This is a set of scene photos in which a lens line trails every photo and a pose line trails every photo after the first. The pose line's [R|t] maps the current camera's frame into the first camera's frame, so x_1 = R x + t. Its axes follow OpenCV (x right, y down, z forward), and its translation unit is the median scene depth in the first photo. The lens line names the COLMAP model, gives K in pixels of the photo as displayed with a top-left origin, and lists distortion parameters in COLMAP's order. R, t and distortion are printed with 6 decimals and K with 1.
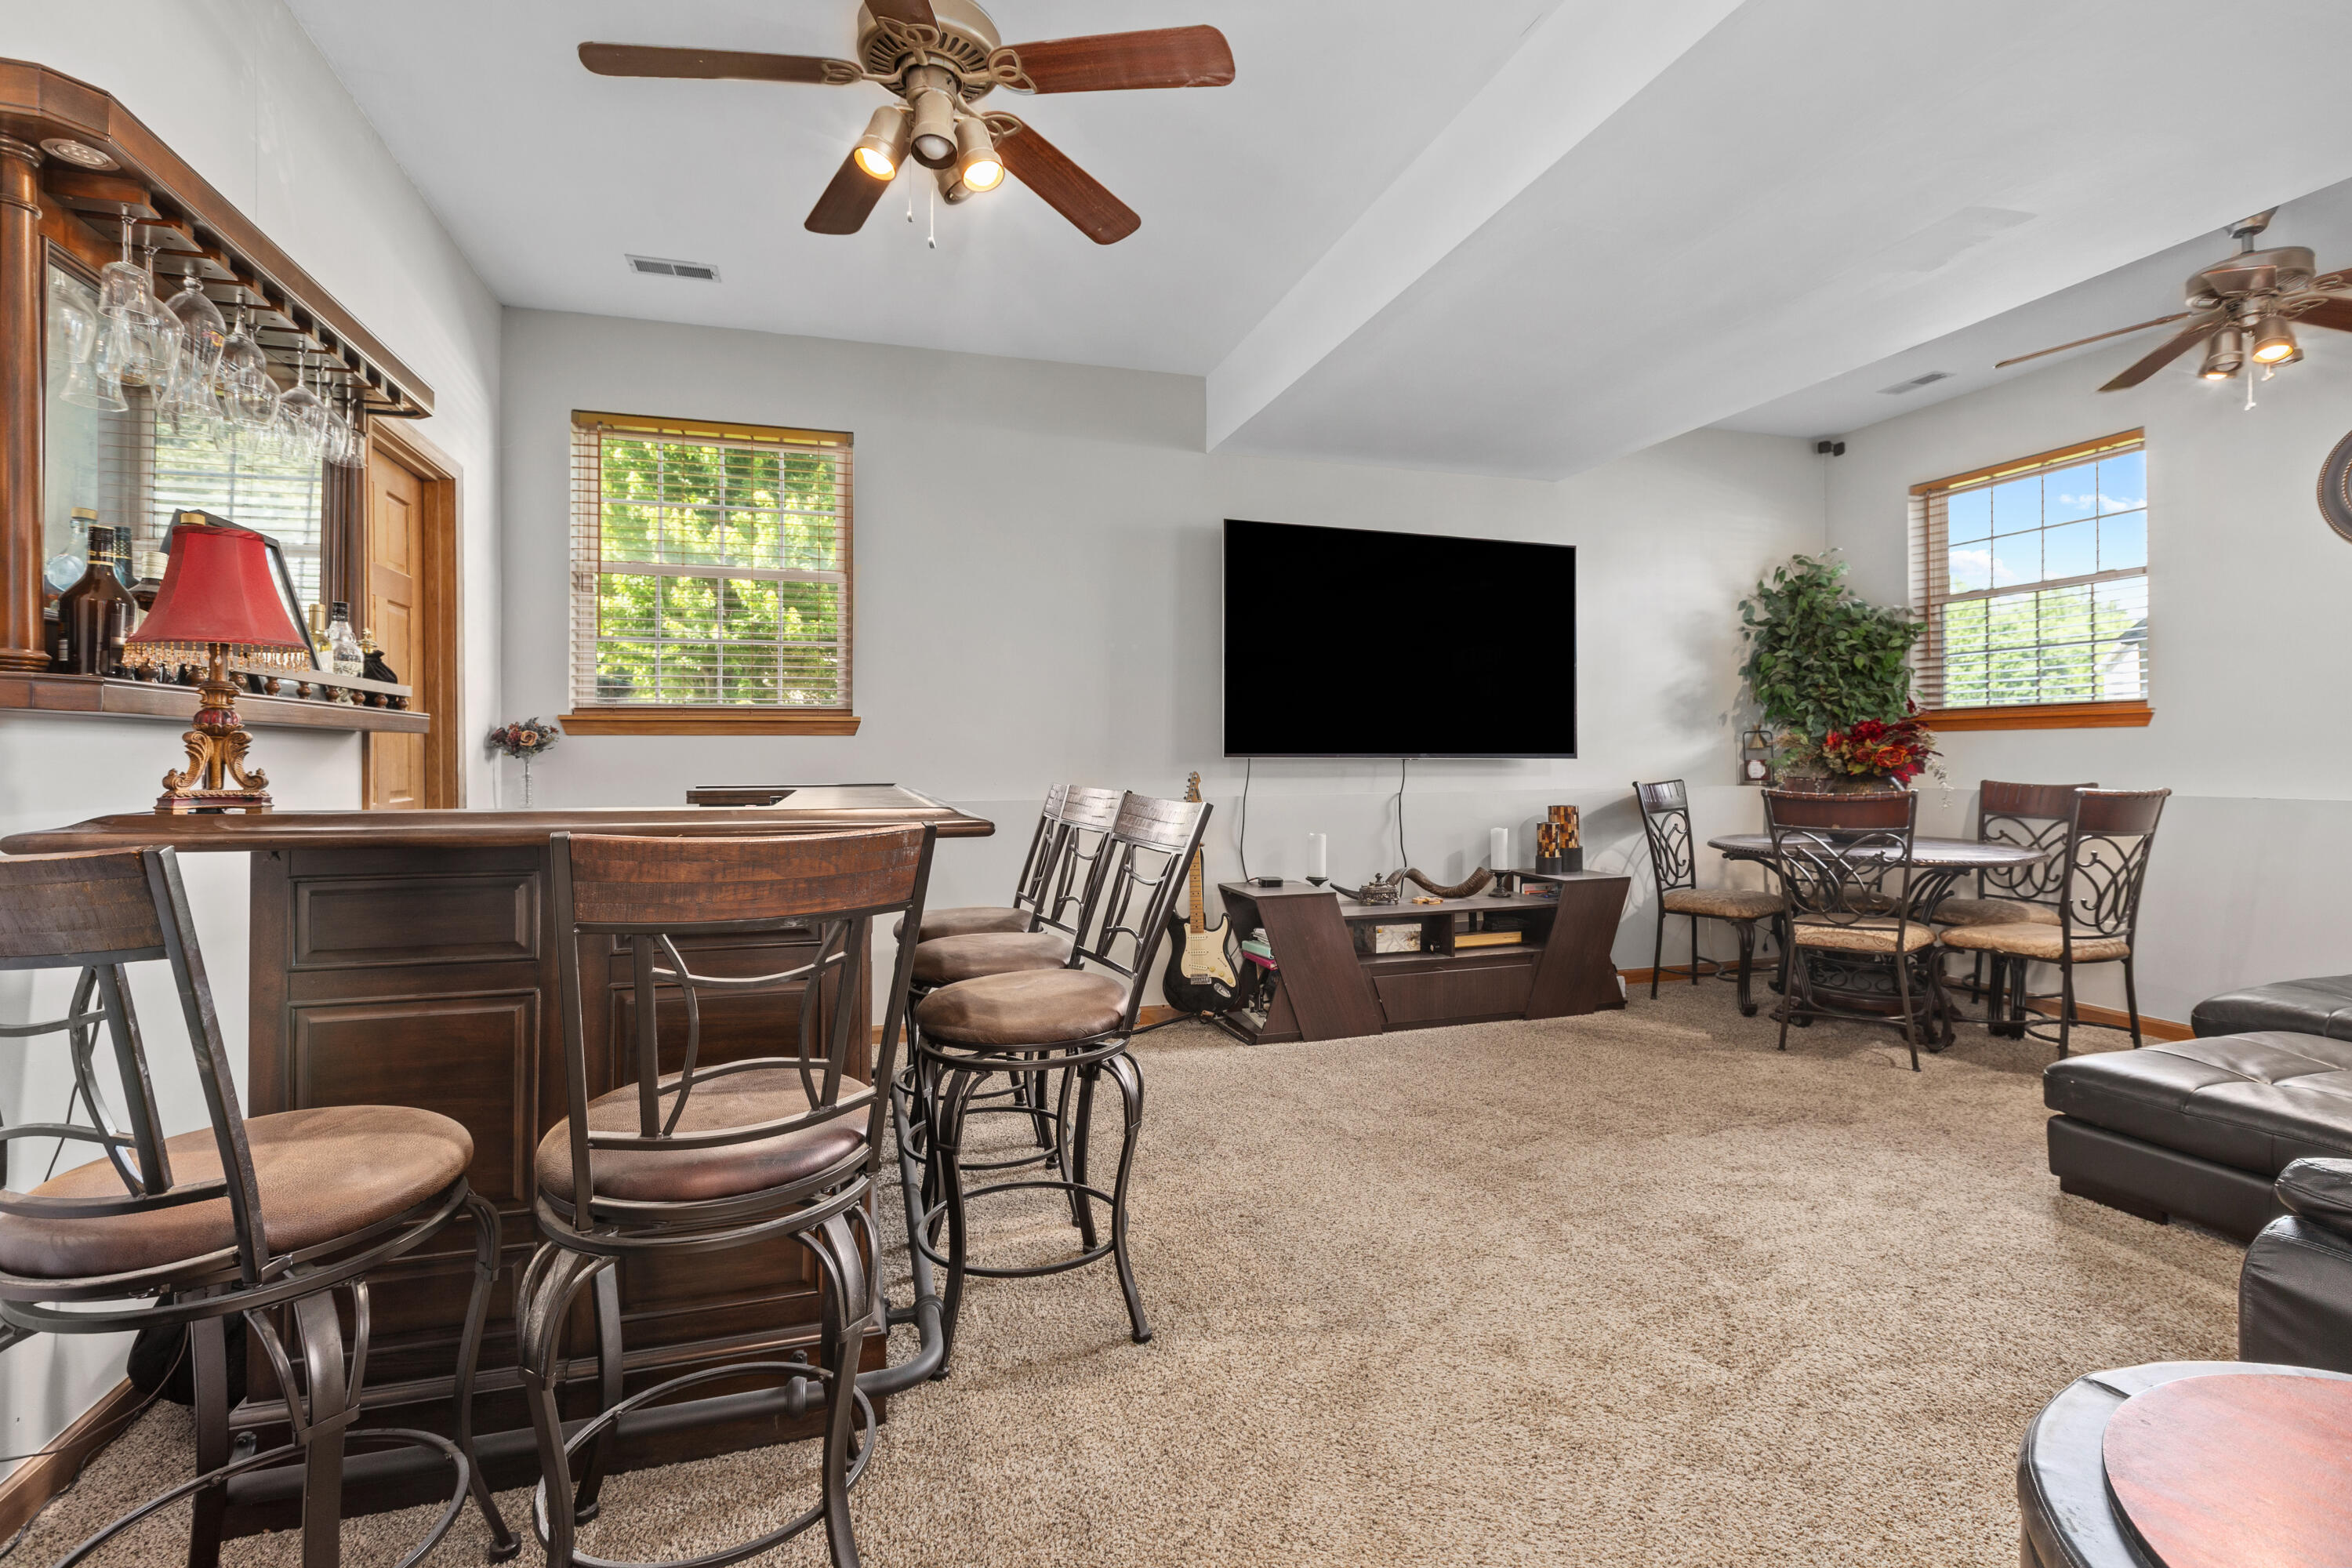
lens RADIAL K [[1075.4, 0, 1179.5], [0, 1075.4, 757.6], [0, 0, 1]] dist [0.001280, 0.000627]
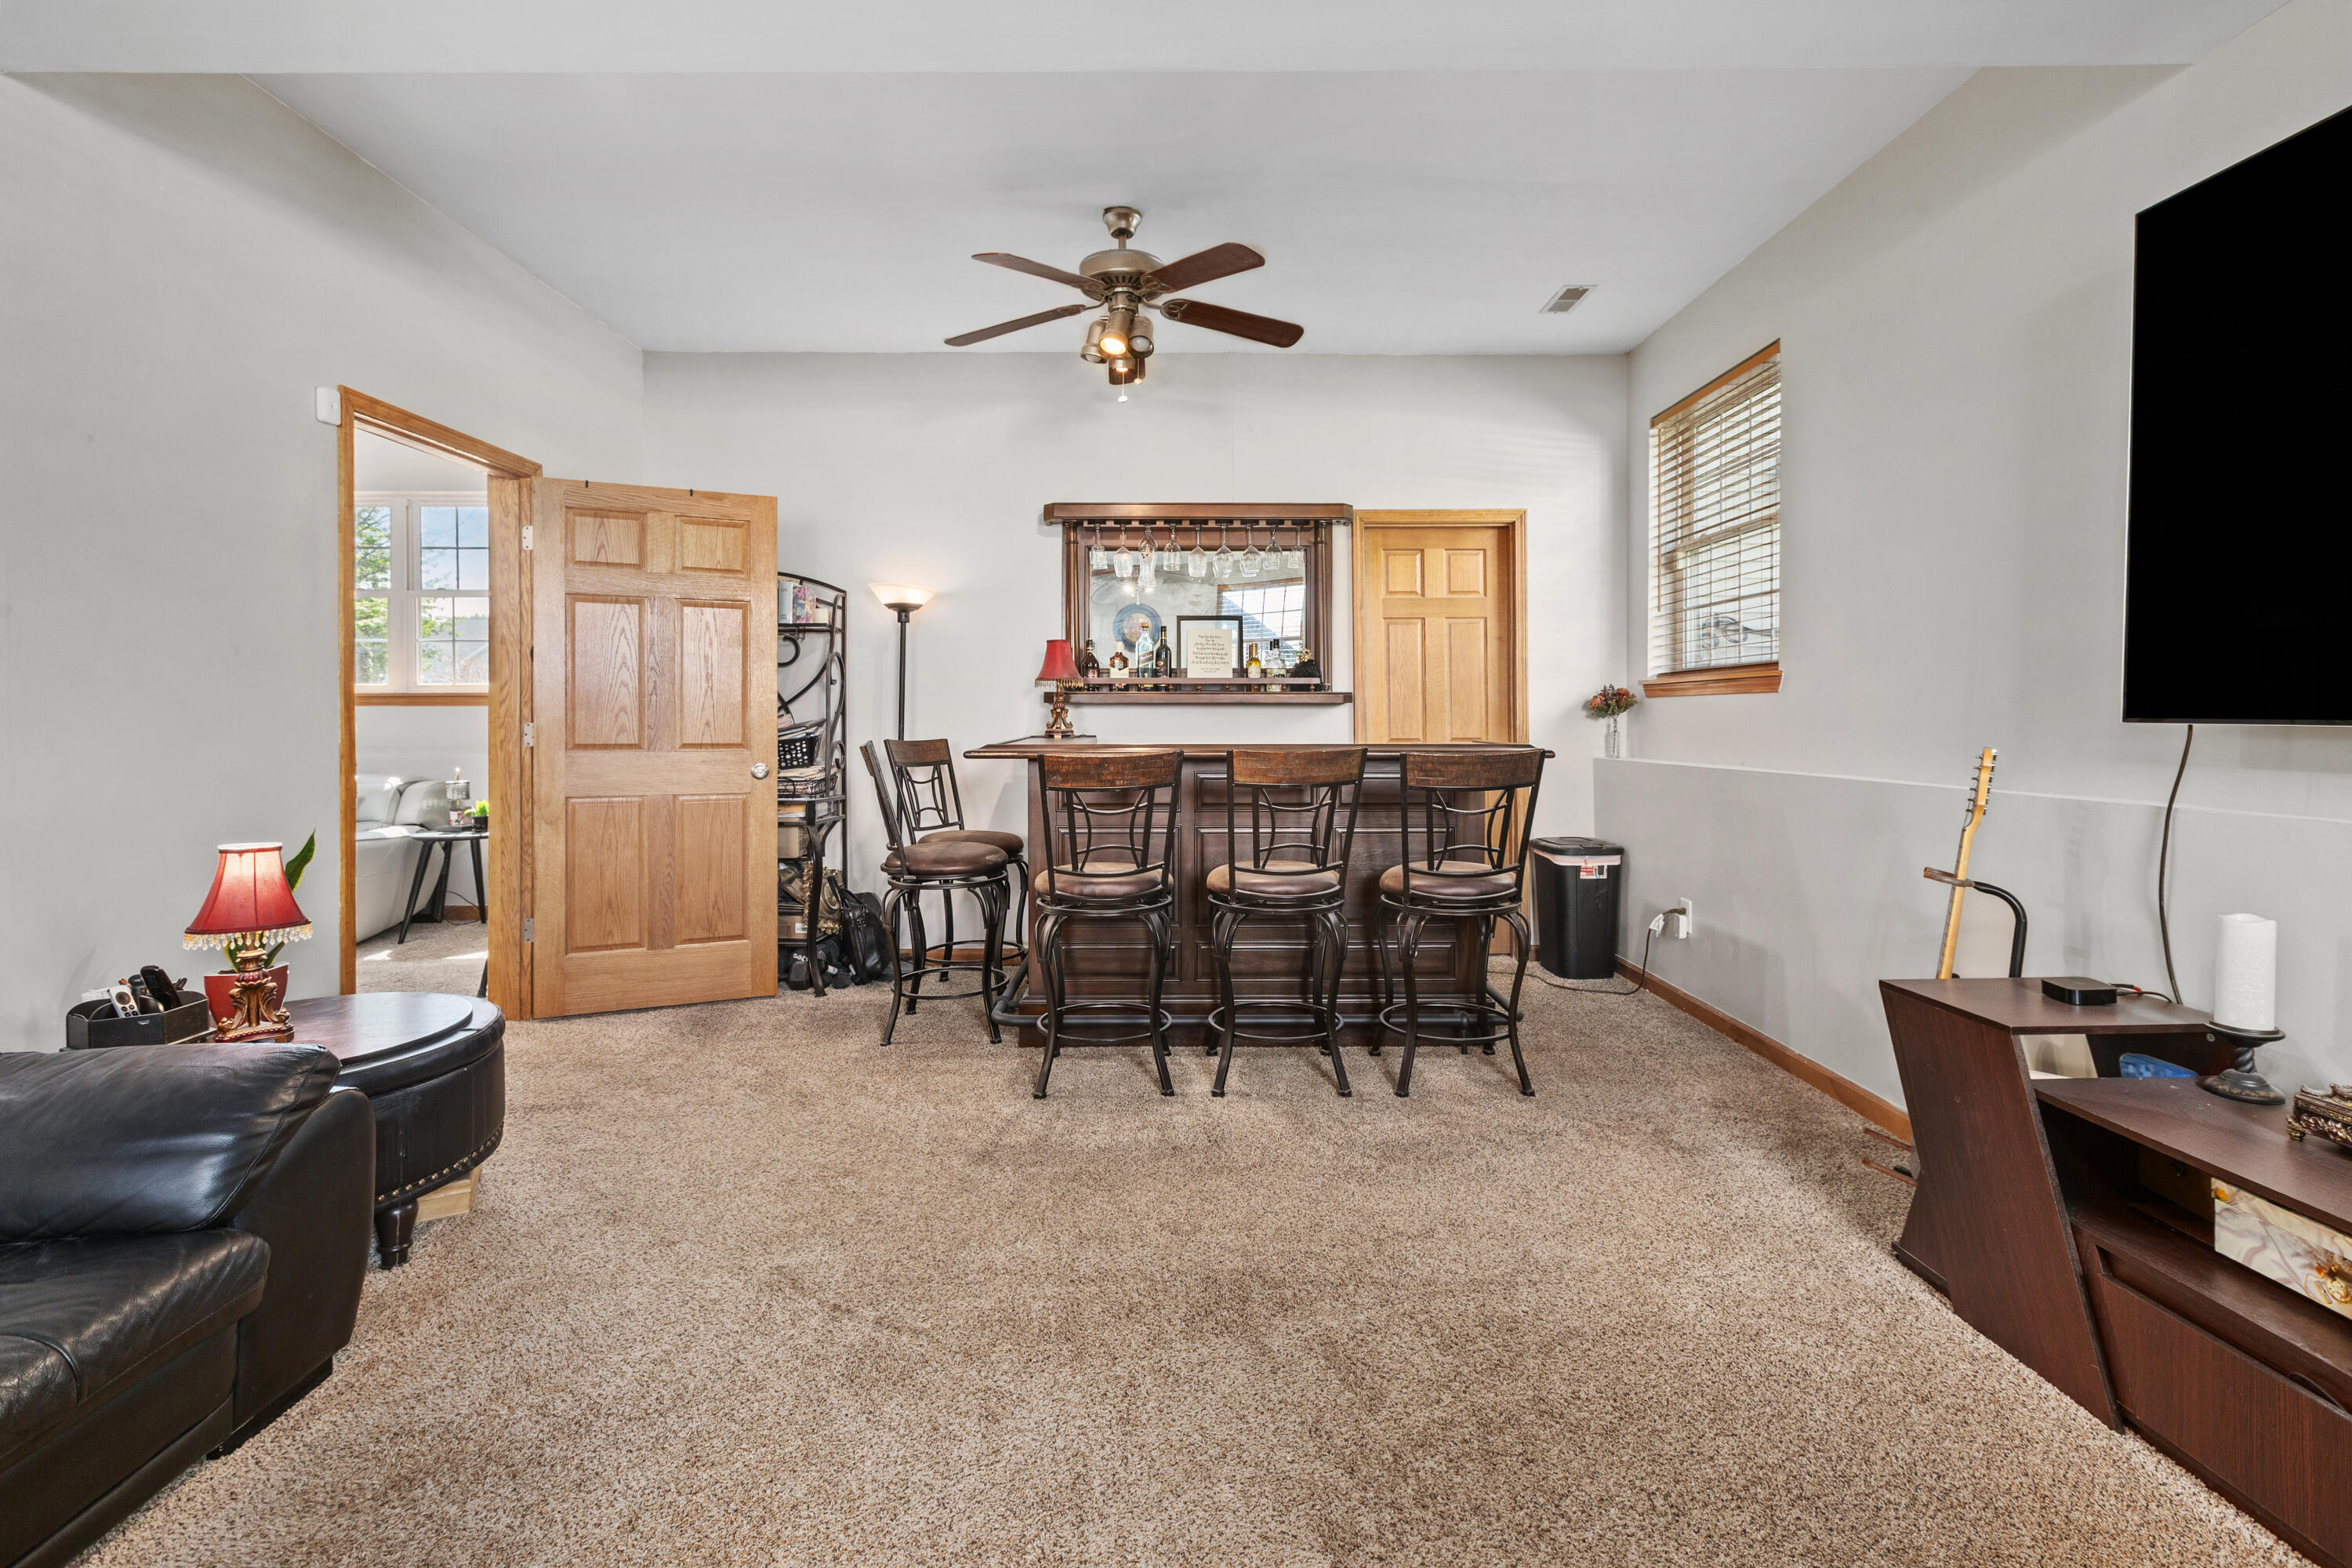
lens RADIAL K [[1096.0, 0, 1172.9], [0, 1096.0, 721.2], [0, 0, 1]] dist [0.000417, 0.000049]
pose [[-0.301221, 0.004807, -0.953542, 0.806952], [-0.009751, 0.999919, 0.008121, -0.000281], [0.953505, 0.011744, -0.301150, 0.960816]]
